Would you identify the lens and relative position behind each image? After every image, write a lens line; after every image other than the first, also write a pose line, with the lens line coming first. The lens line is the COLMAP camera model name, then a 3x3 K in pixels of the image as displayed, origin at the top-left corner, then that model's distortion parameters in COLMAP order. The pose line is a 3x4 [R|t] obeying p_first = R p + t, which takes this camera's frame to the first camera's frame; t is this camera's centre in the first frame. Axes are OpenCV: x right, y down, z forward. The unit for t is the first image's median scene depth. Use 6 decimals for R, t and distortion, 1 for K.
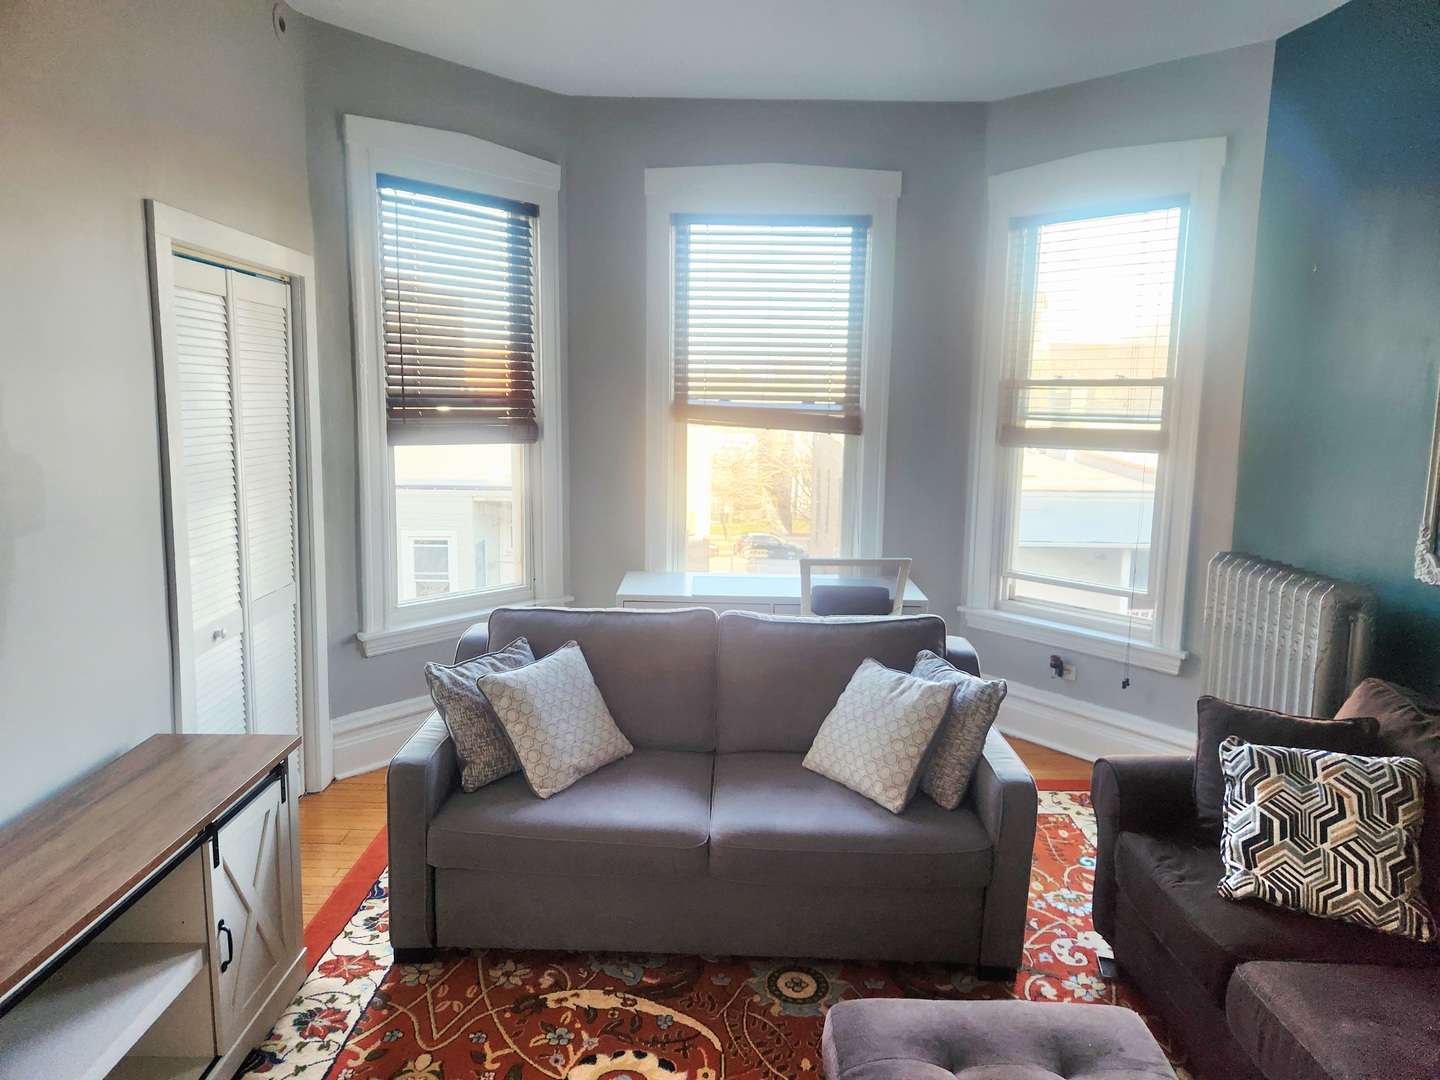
lens RADIAL K [[963.0, 0, 732.0], [0, 963.0, 525.1], [0, 0, 1]] dist [0.055112, -0.034828]
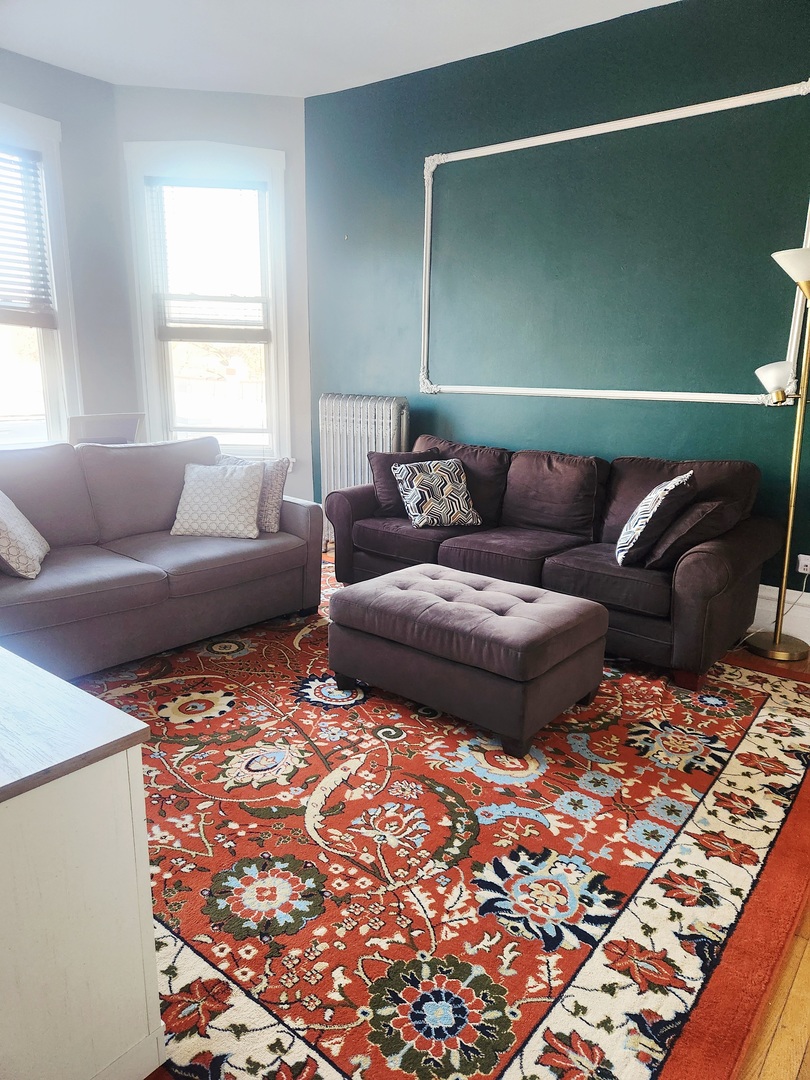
lens RADIAL K [[722.3, 0, 407.0], [0, 722.3, 541.1], [0, 0, 1]] dist [0.055112, -0.034828]
pose [[0.630719, -0.183930, 0.753898, -0.612111], [0.090482, 0.982309, 0.163958, 0.115195], [-0.770718, -0.035197, 0.636204, -0.018010]]
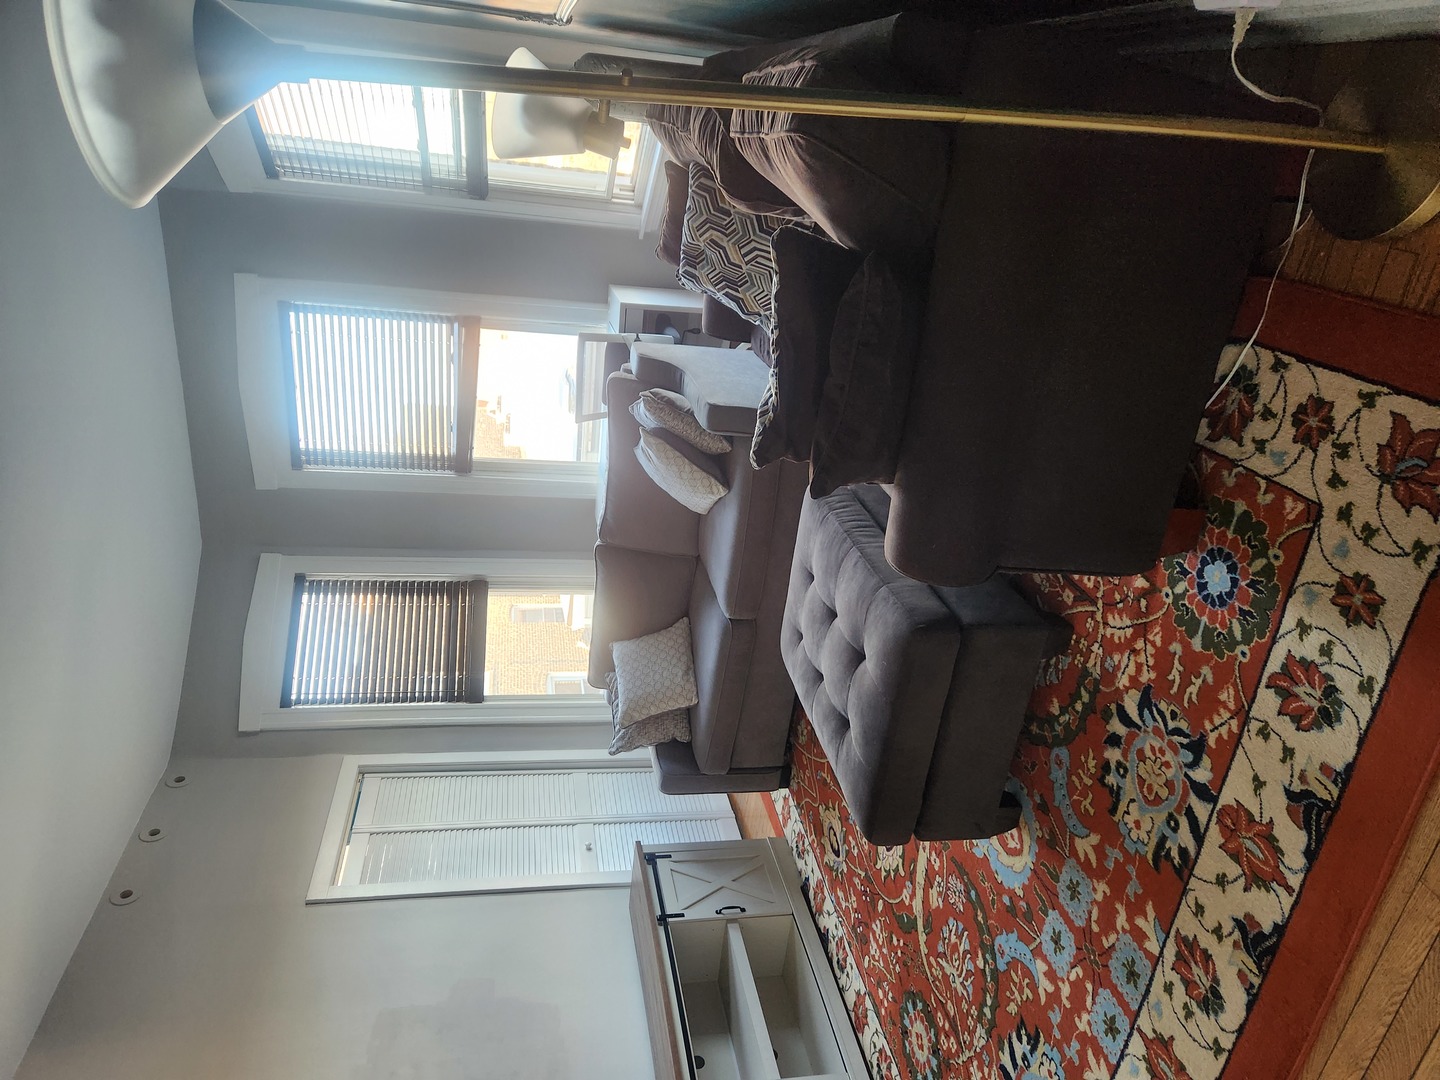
lens RADIAL K [[963.0, 0, 709.8], [0, 963.0, 546.6], [0, 0, 1]] dist [0.055112, -0.034828]
pose [[0.090998, -0.904235, -0.417227, 0.646036], [0.994626, 0.061749, 0.083104, 0.159949], [-0.049382, -0.422547, 0.904995, -0.254408]]
